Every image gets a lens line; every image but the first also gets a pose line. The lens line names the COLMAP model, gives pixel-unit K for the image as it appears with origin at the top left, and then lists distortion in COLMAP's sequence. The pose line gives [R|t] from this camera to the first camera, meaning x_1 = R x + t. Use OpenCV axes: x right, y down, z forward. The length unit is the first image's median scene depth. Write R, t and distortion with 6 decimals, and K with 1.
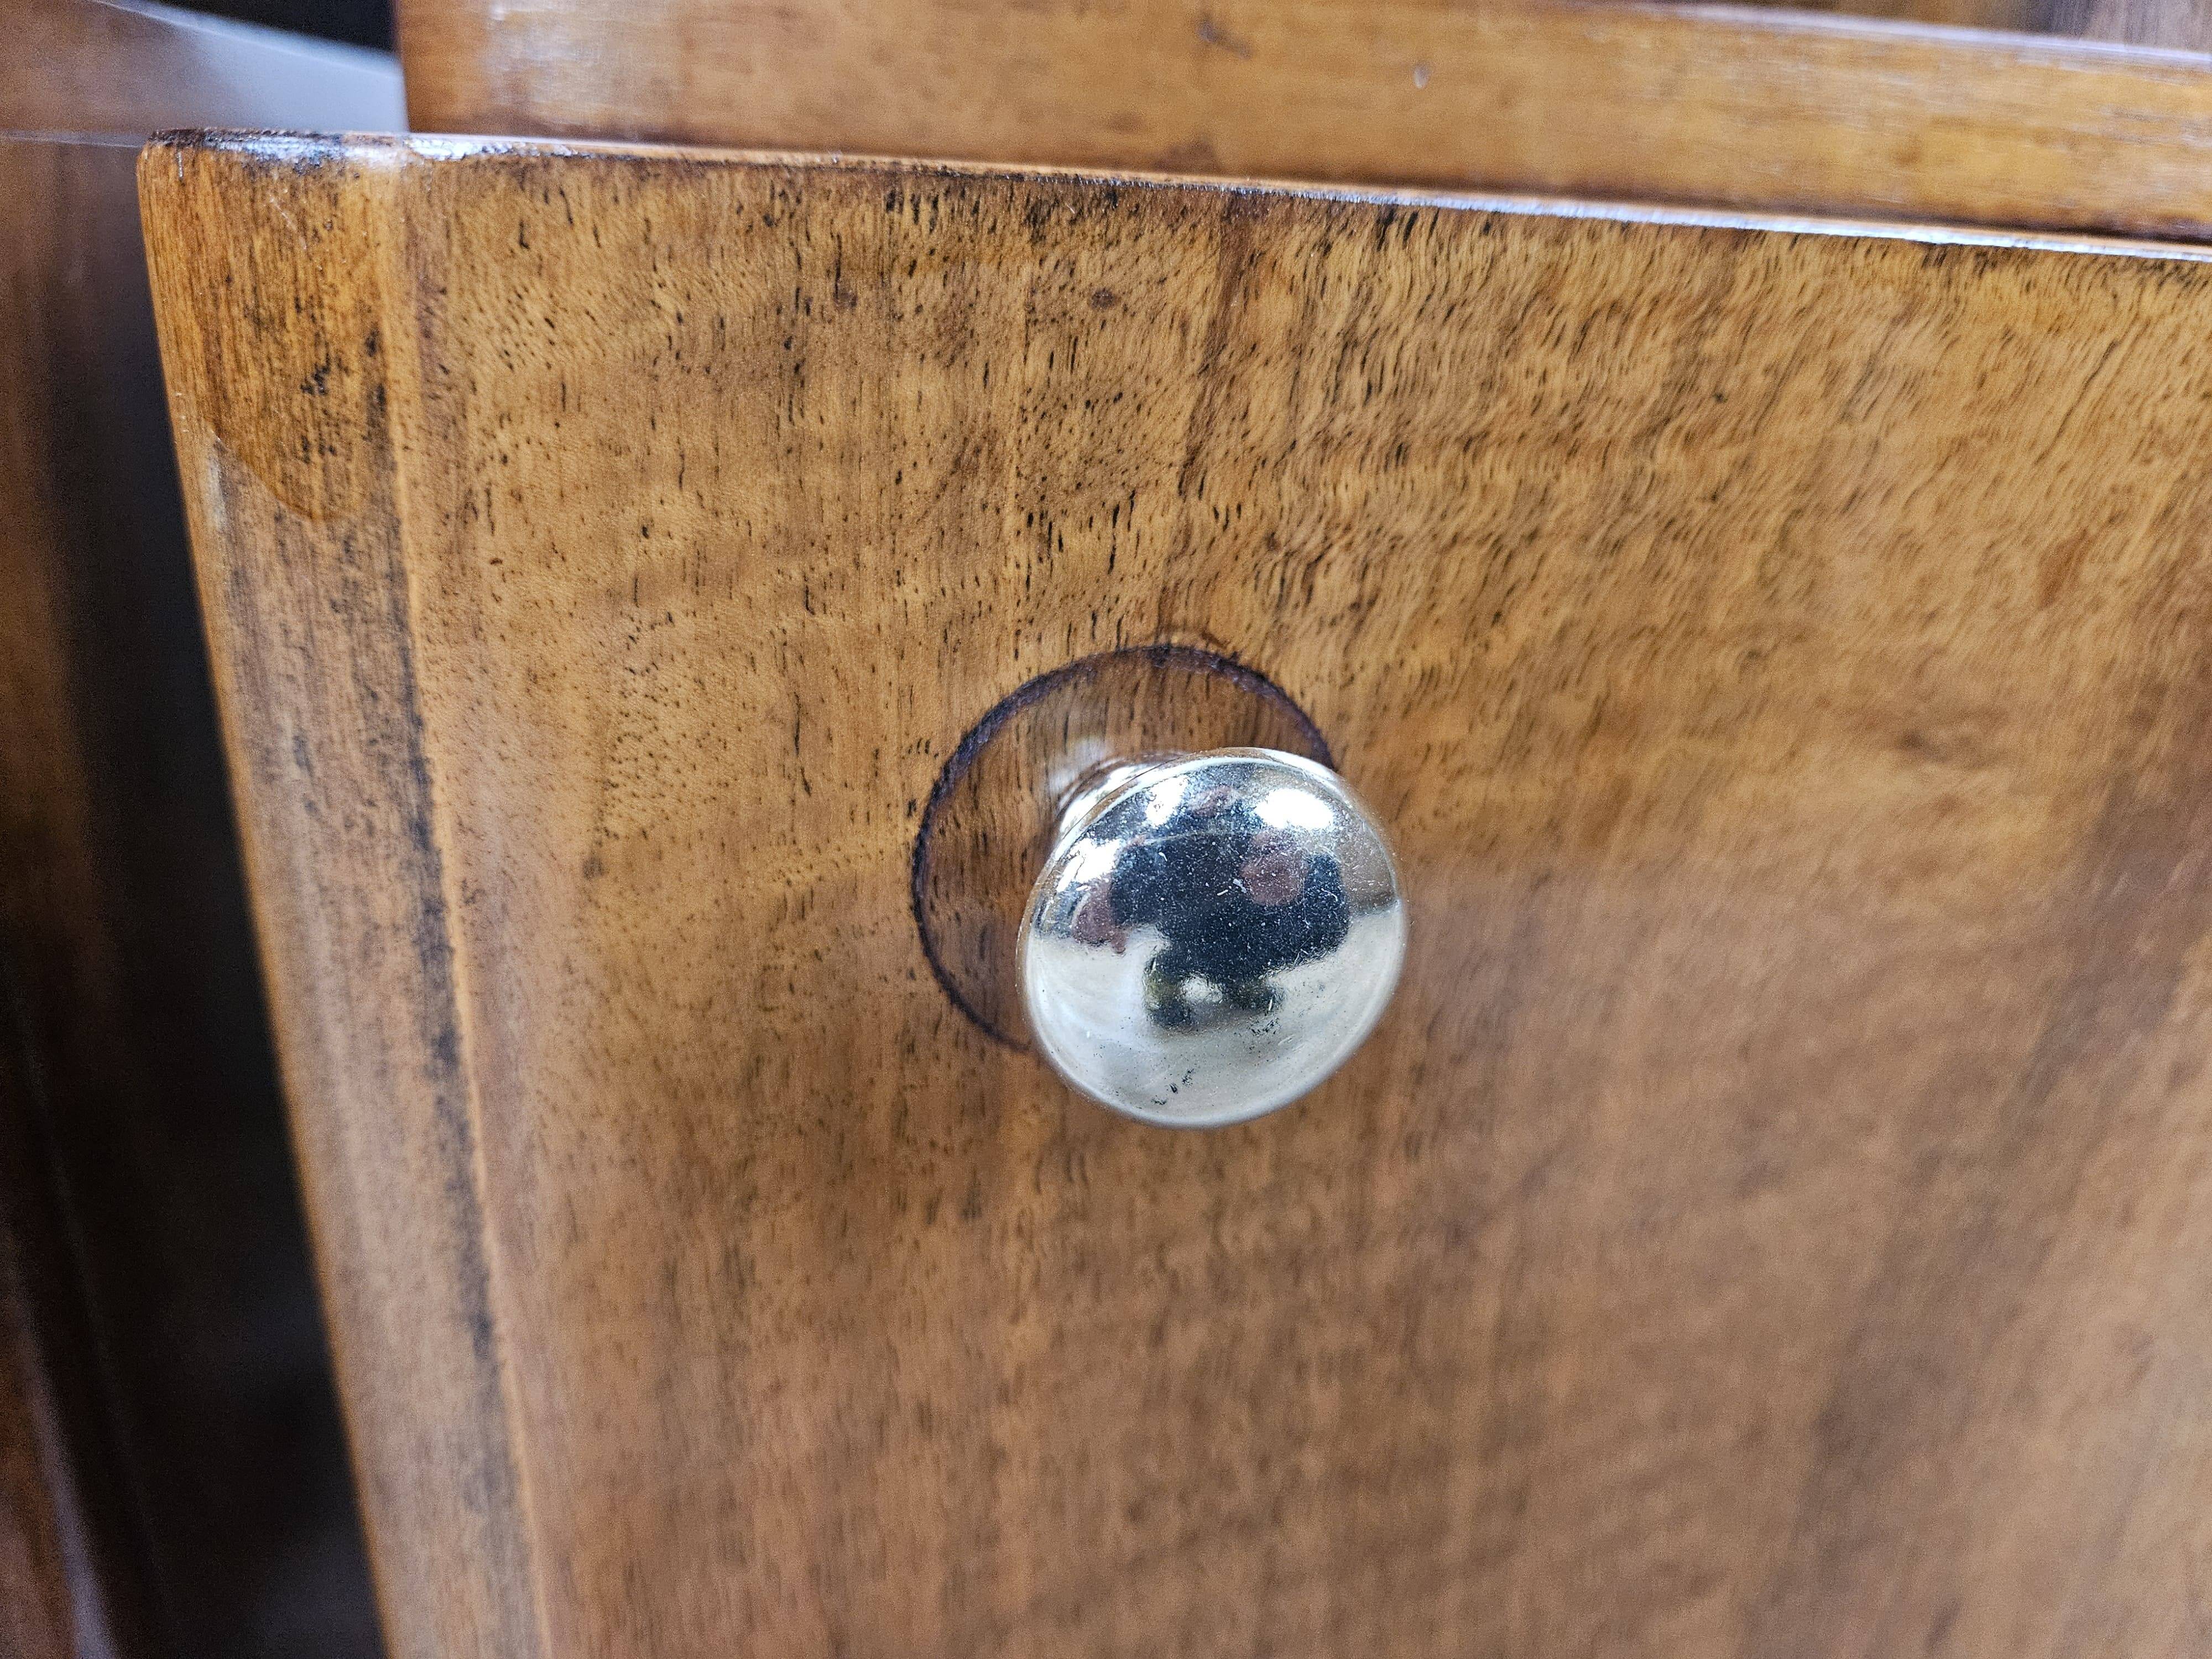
lens RADIAL K [[1623.6, 0, 1103.9], [0, 1623.6, 829.6], [0, 0, 1]] dist [-0.026301, -0.008225]
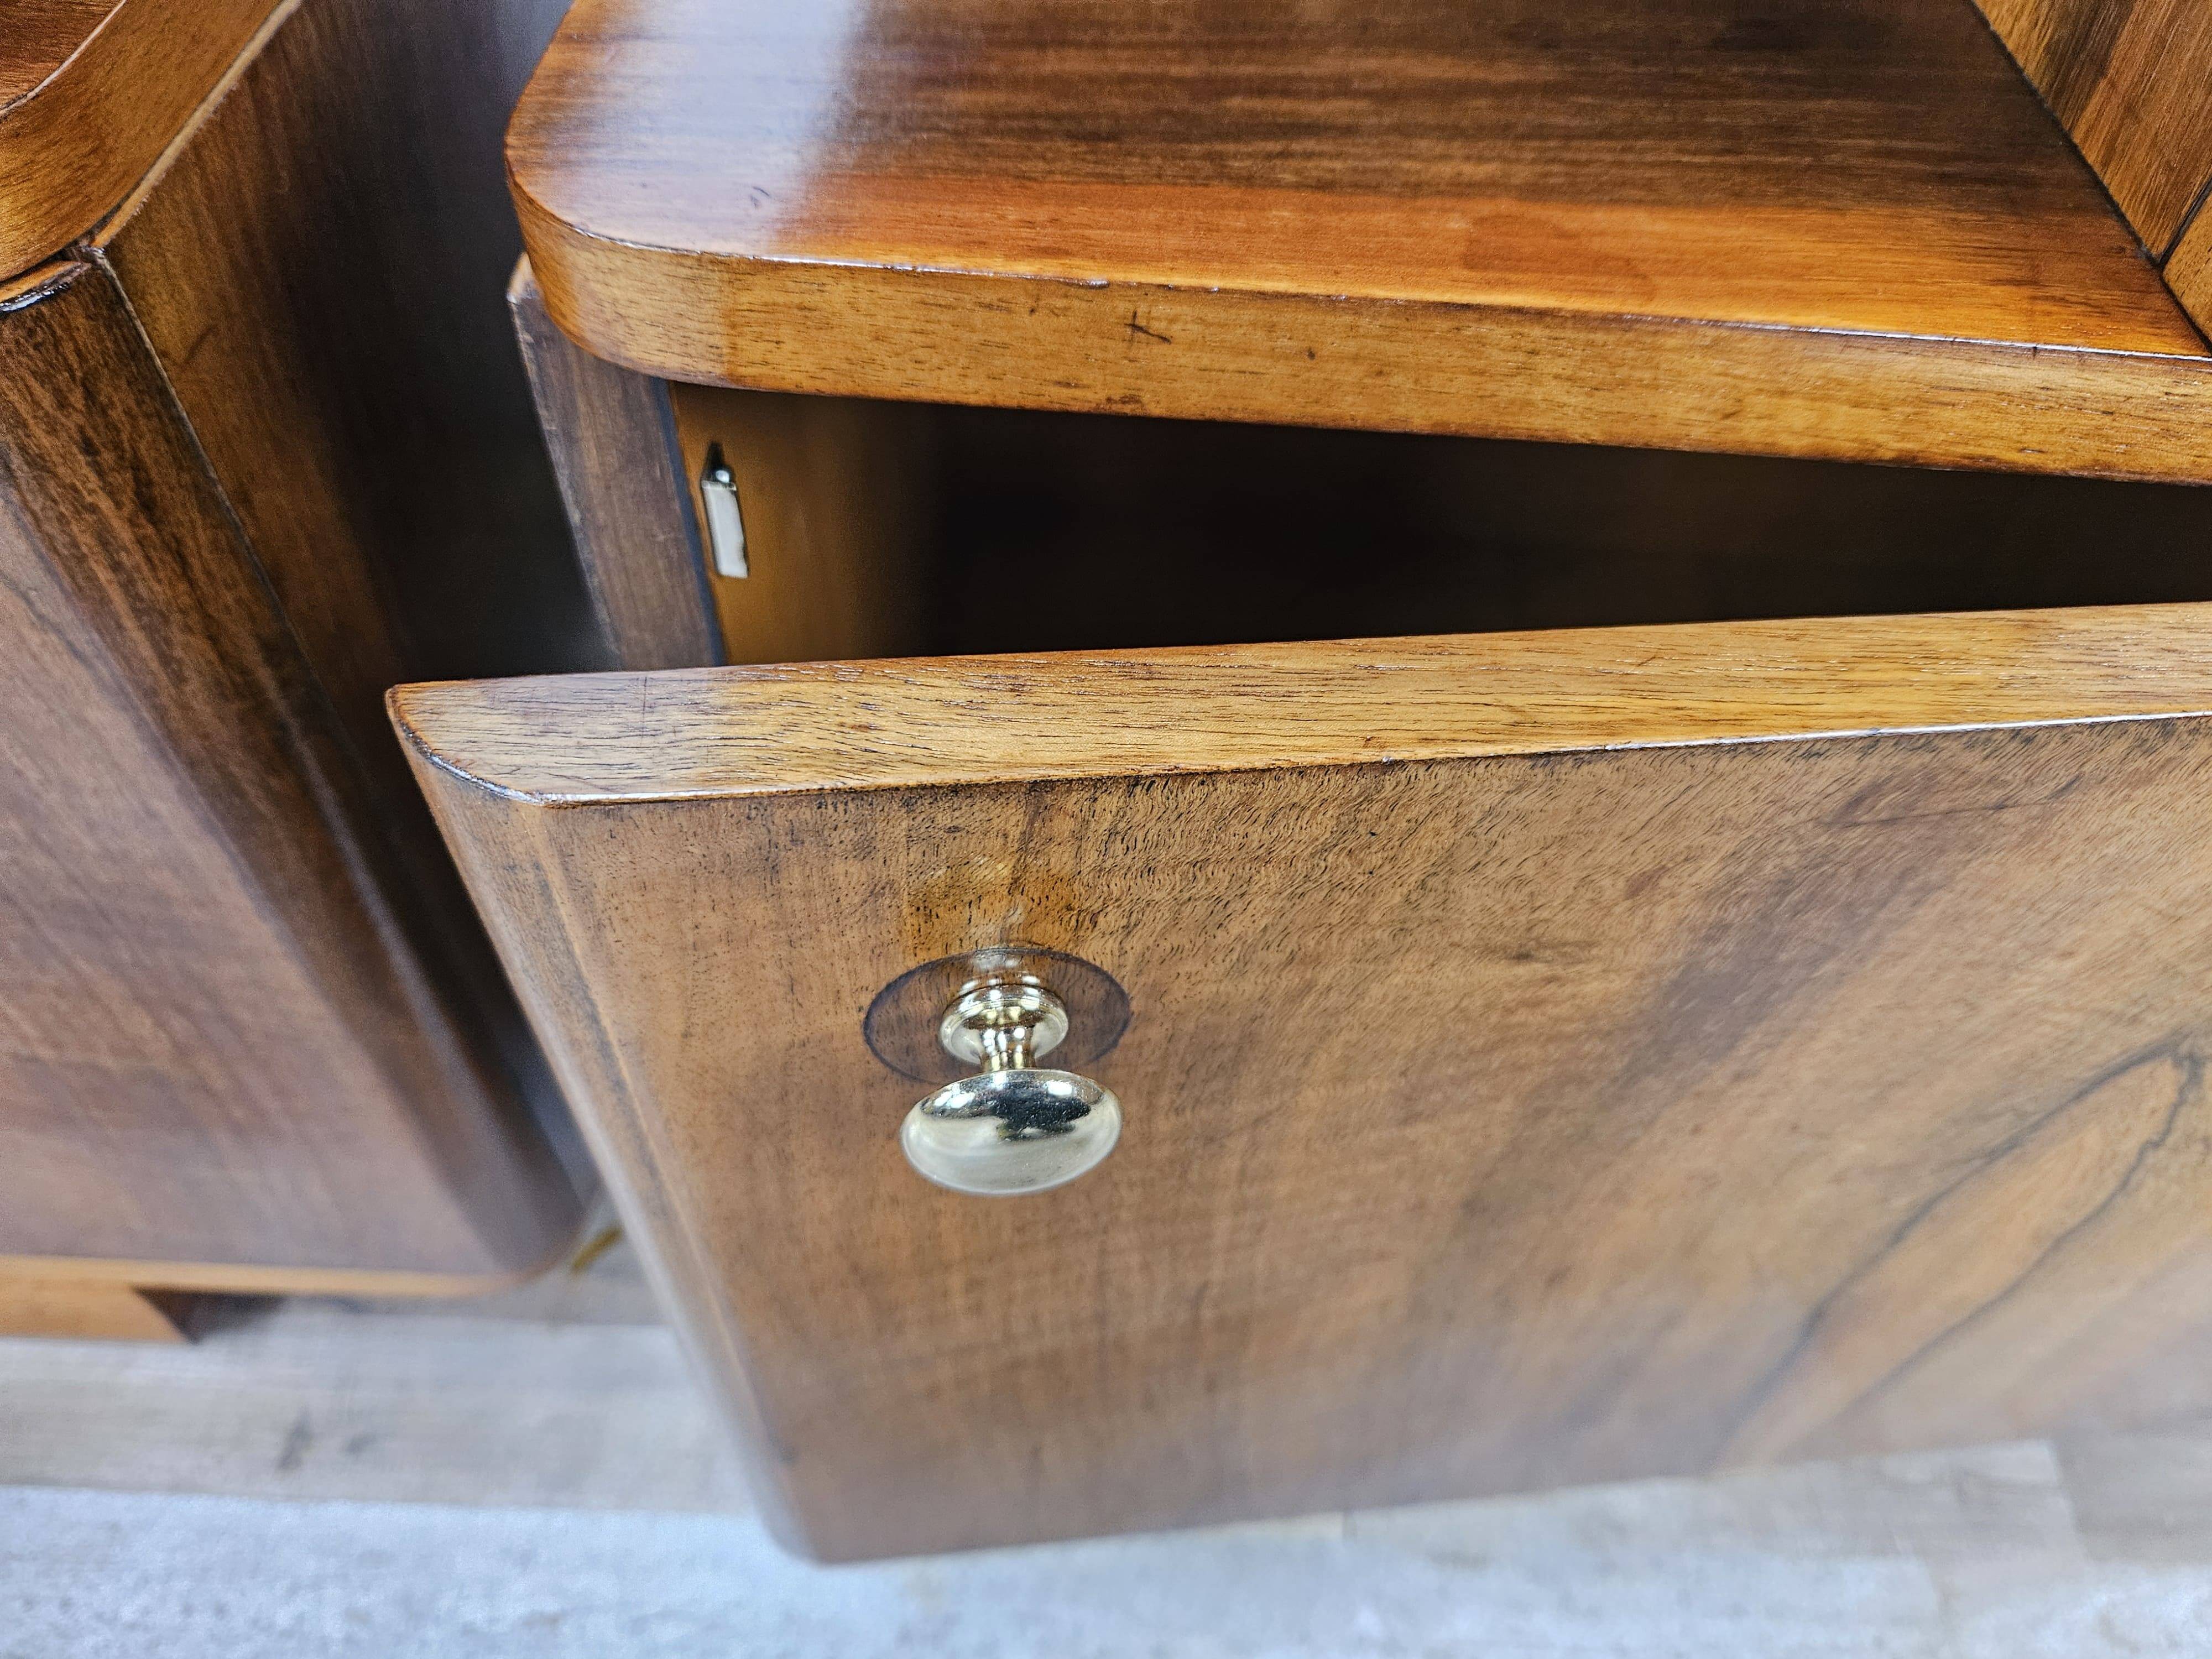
lens RADIAL K [[1574.6, 0, 1100.1], [0, 1574.6, 822.6], [0, 0, 1]] dist [0.030475, -0.033612]
pose [[0.987215, 0.123458, -0.100816, 0.276522], [-0.058548, 0.869163, 0.491048, -1.009769], [0.148249, -0.478867, 0.865279, -0.339376]]
